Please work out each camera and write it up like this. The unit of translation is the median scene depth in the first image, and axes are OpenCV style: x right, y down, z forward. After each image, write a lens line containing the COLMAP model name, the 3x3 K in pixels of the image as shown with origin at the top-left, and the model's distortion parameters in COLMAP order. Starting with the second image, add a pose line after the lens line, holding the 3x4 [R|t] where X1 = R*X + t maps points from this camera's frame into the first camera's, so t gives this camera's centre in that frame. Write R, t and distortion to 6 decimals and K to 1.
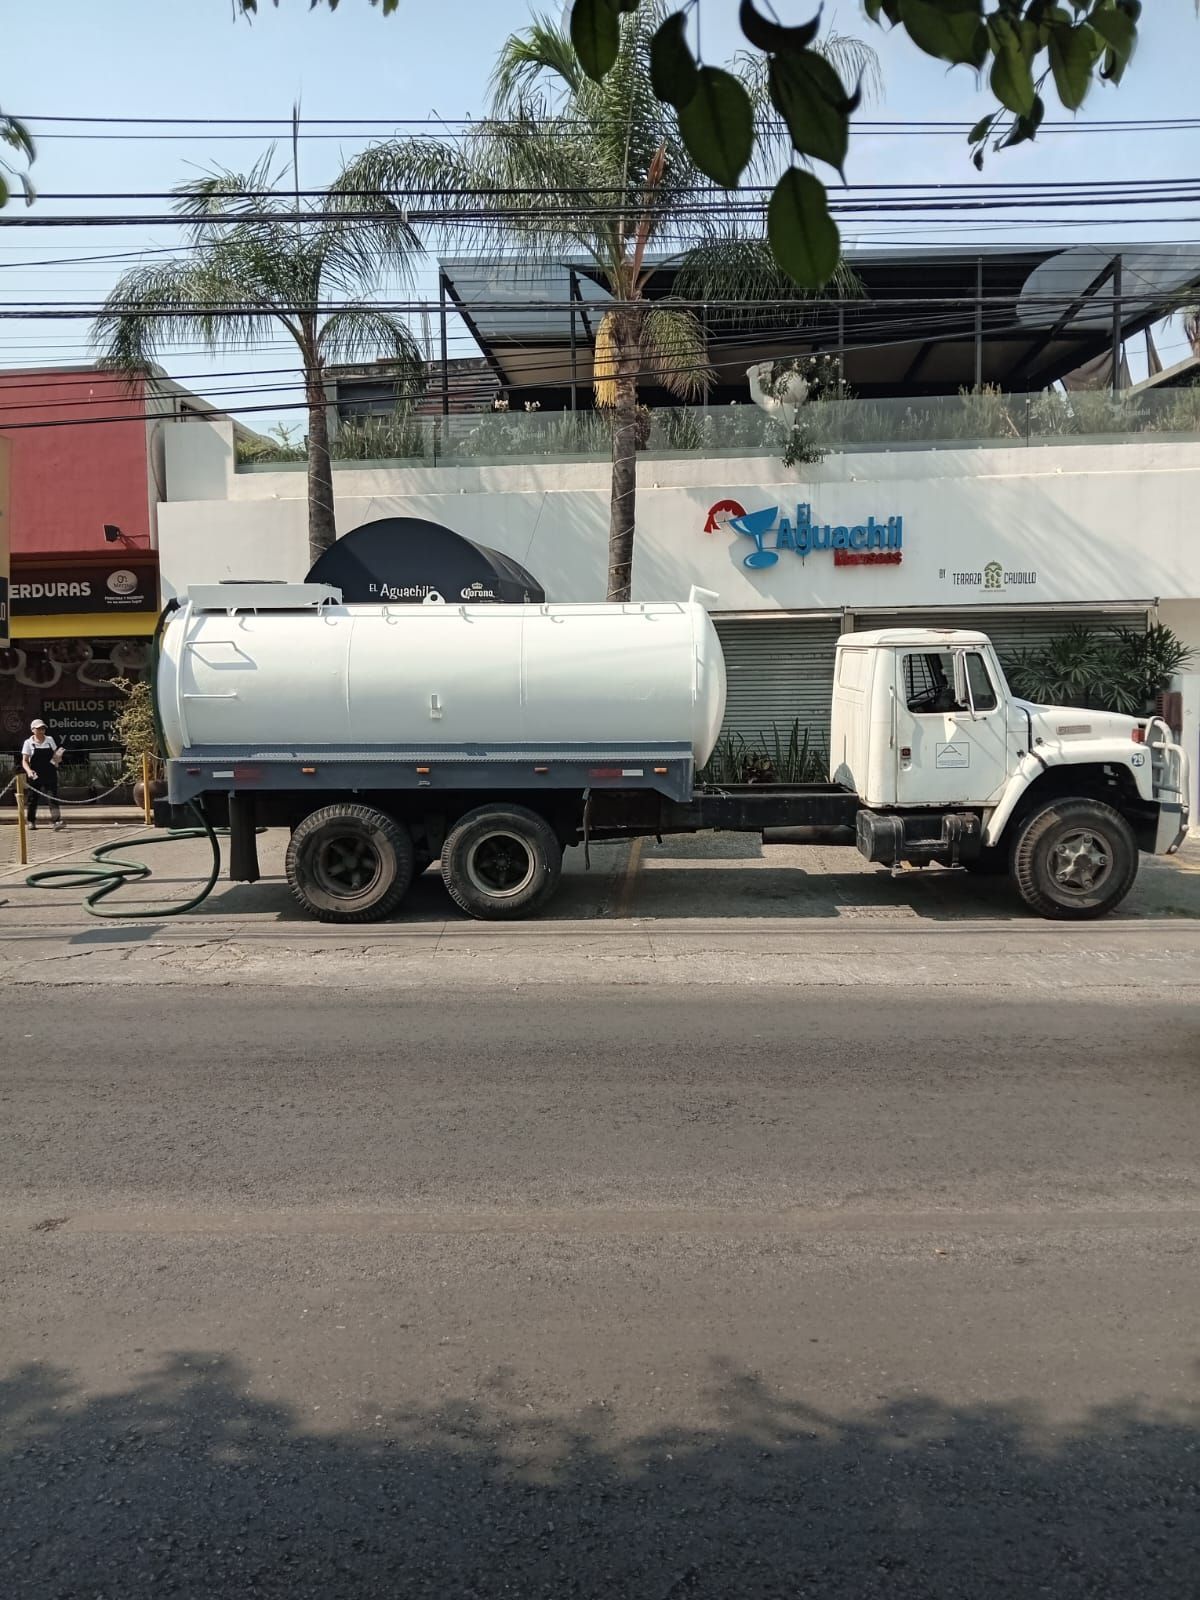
lens RADIAL K [[1232.4, 0, 582.4], [0, 1232.4, 815.1], [0, 0, 1]] dist [0.067712, -0.153464]
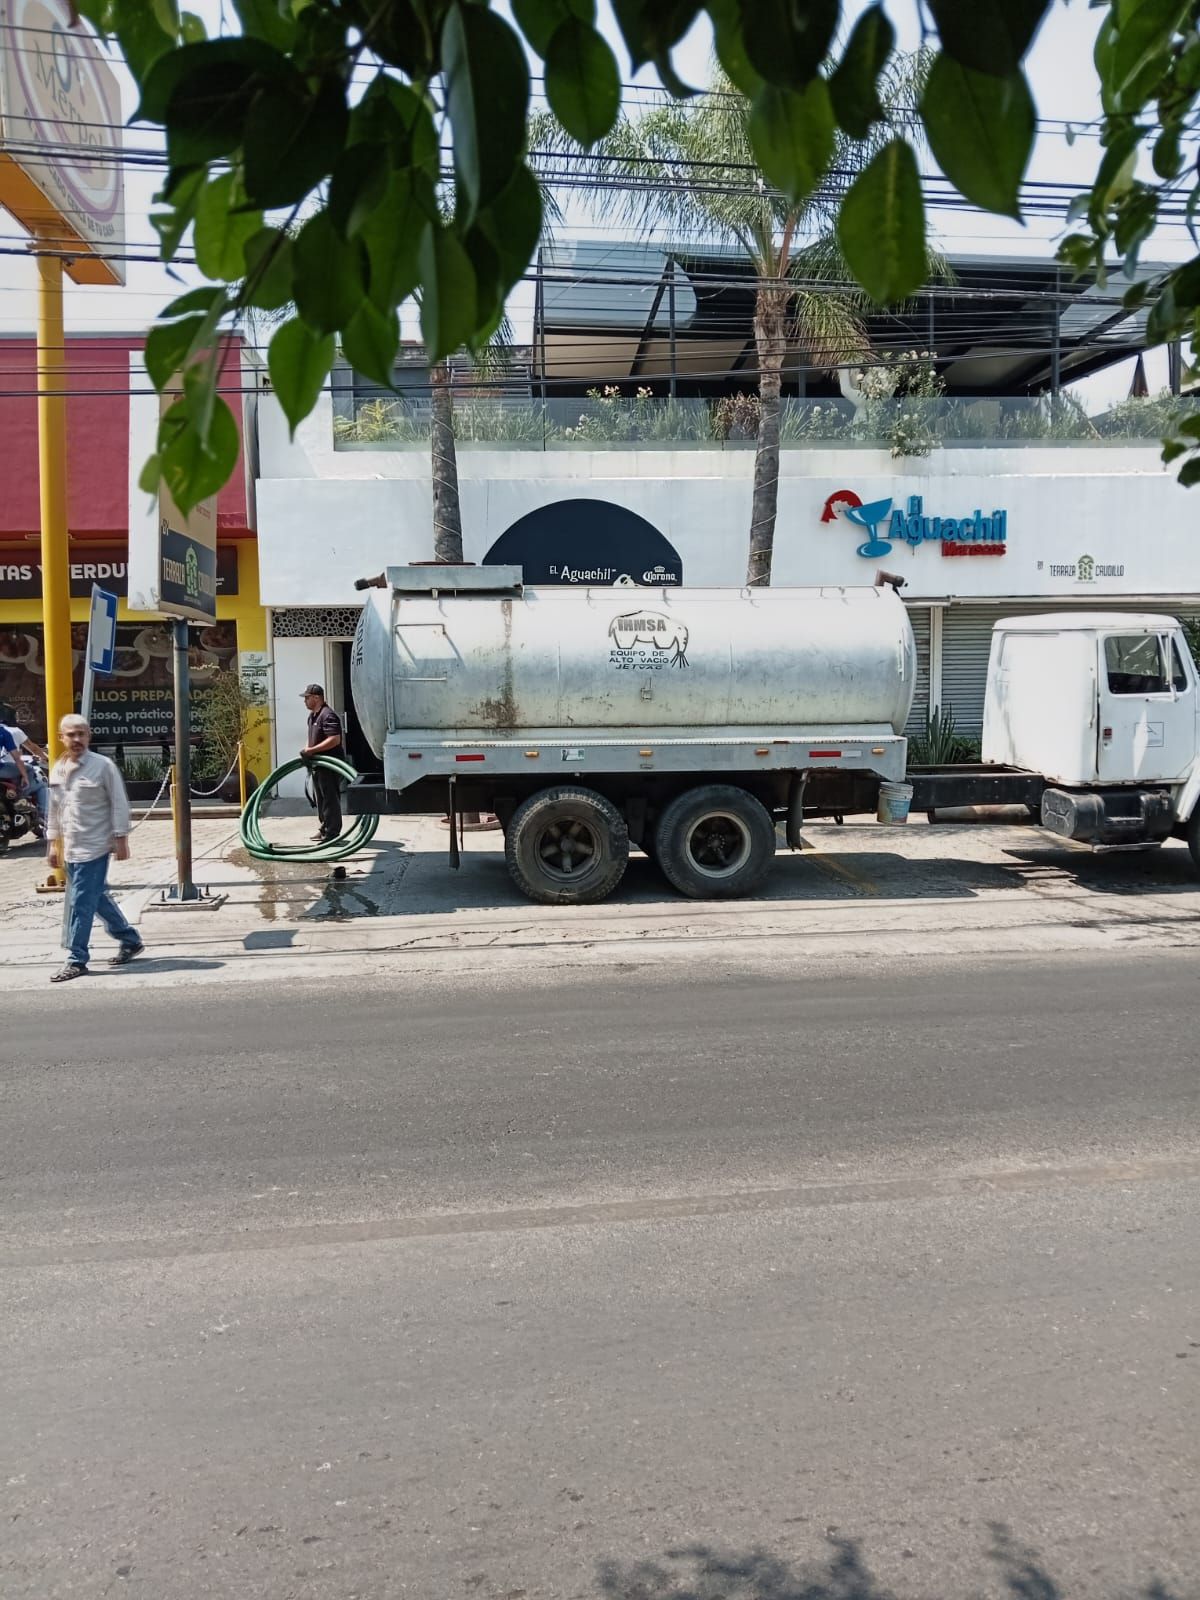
lens RADIAL K [[1251.6, 0, 600.0], [0, 1251.6, 800.0], [0, 0, 1]] dist [0.069369, -0.150813]
pose [[0.989541, -0.012590, 0.143704, -0.290019], [0.014466, 0.999823, -0.012012, 0.011966], [-0.143527, 0.013965, 0.989548, 0.011160]]
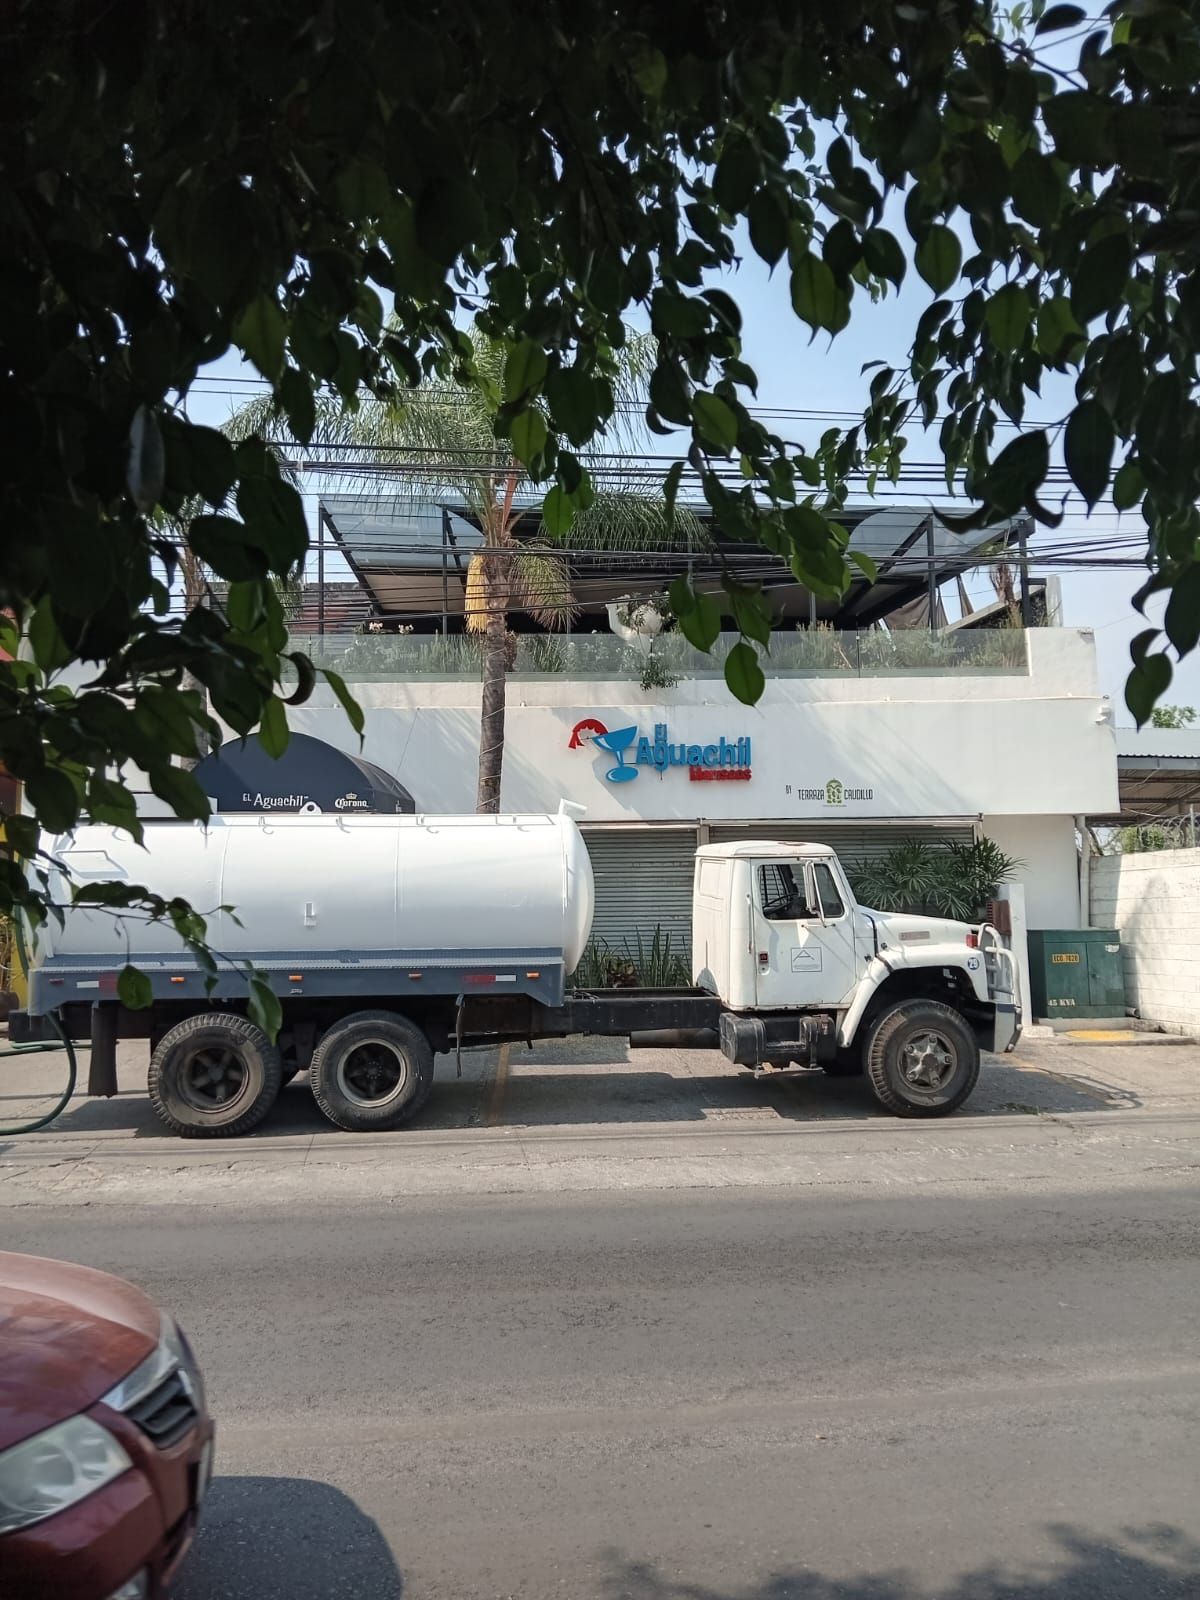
lens RADIAL K [[1251.6, 0, 600.0], [0, 1251.6, 800.0], [0, 0, 1]] dist [0.069369, -0.150813]
pose [[0.991267, 0.010789, 0.131427, -0.018249], [0.012423, 0.984574, -0.174527, 0.002297], [-0.131283, 0.174636, 0.975842, -0.047502]]
